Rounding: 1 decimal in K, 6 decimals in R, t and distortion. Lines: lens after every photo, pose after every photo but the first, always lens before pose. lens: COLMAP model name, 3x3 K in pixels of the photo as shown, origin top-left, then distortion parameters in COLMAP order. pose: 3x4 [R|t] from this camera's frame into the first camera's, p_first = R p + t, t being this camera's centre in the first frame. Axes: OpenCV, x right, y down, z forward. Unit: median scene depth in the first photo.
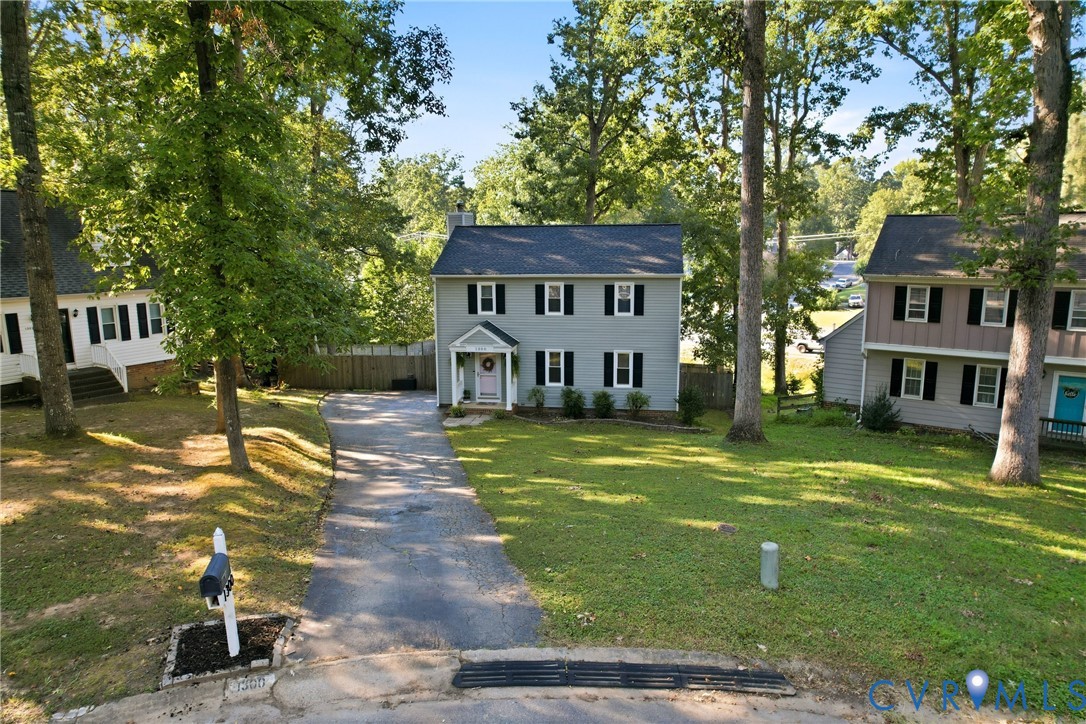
lens RADIAL K [[694.3, 0, 543.0], [0, 694.3, 362.0], [0, 0, 1]] dist [-0.077860, 0.069326]
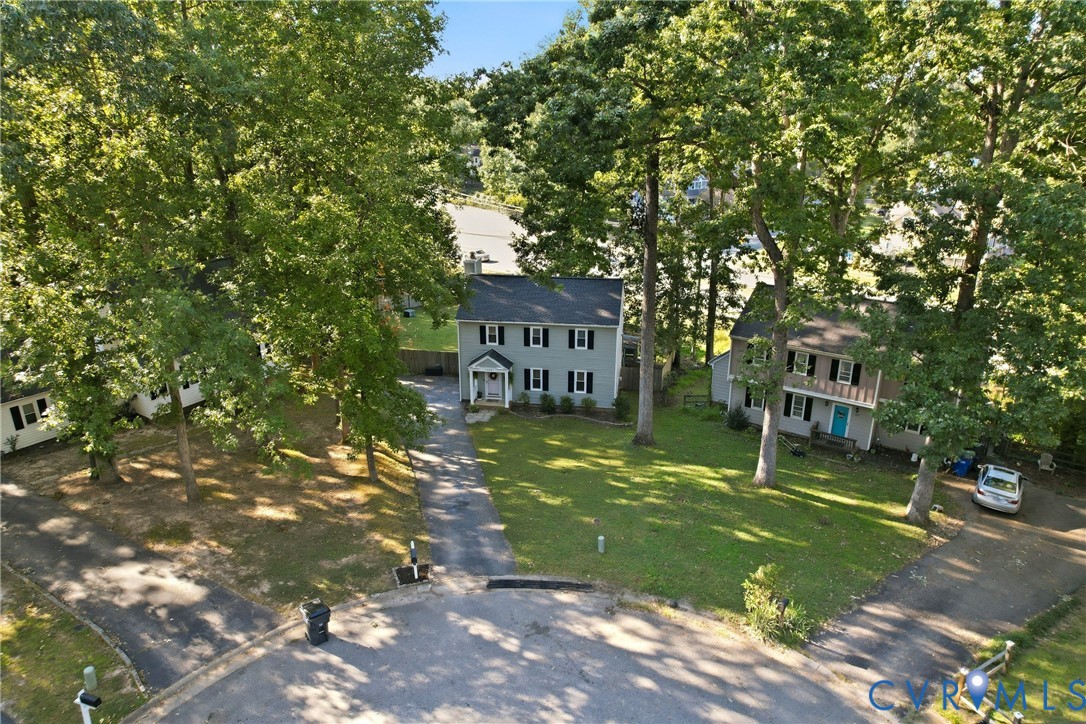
lens RADIAL K [[694.3, 0, 543.0], [0, 694.3, 362.0], [0, 0, 1]] dist [-0.077860, 0.069326]
pose [[0.999975, 0.006927, -0.001193, 0.033533], [-0.006638, 0.986460, 0.163870, -0.287288], [0.002312, -0.163858, 0.986481, -0.524413]]
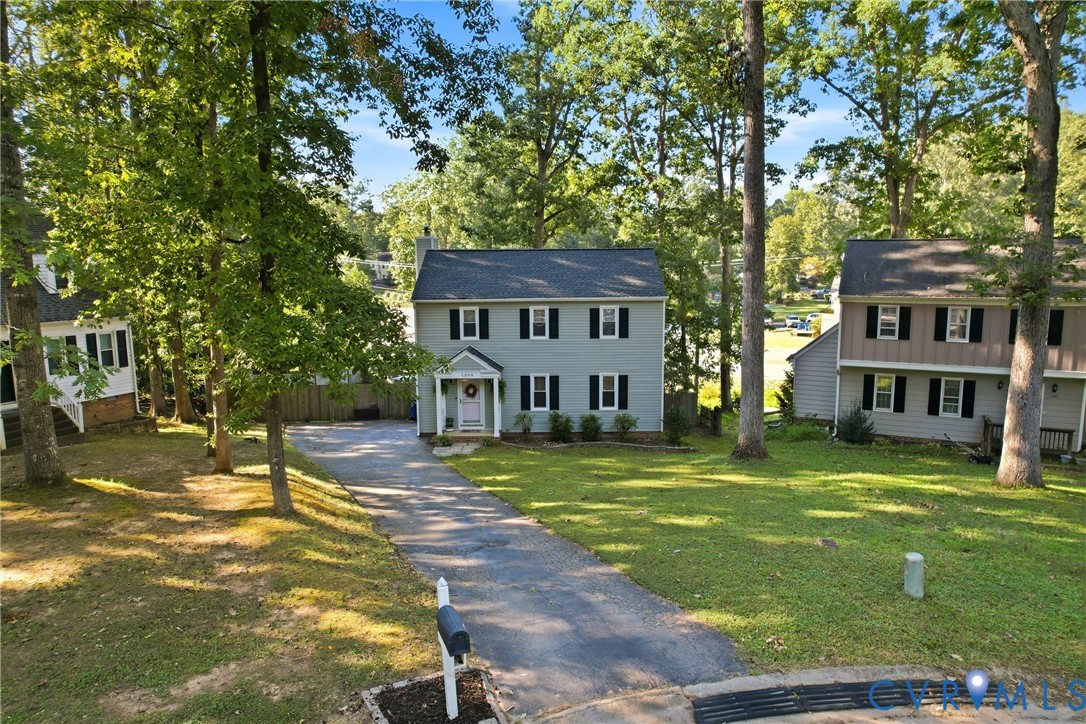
lens RADIAL K [[694.3, 0, 543.0], [0, 694.3, 362.0], [0, 0, 1]] dist [-0.077860, 0.069326]
pose [[0.989296, -0.021884, 0.144276, -0.122563], [0.026931, 0.999088, -0.033123, -0.002038], [-0.143419, 0.036653, 0.988983, 0.018039]]
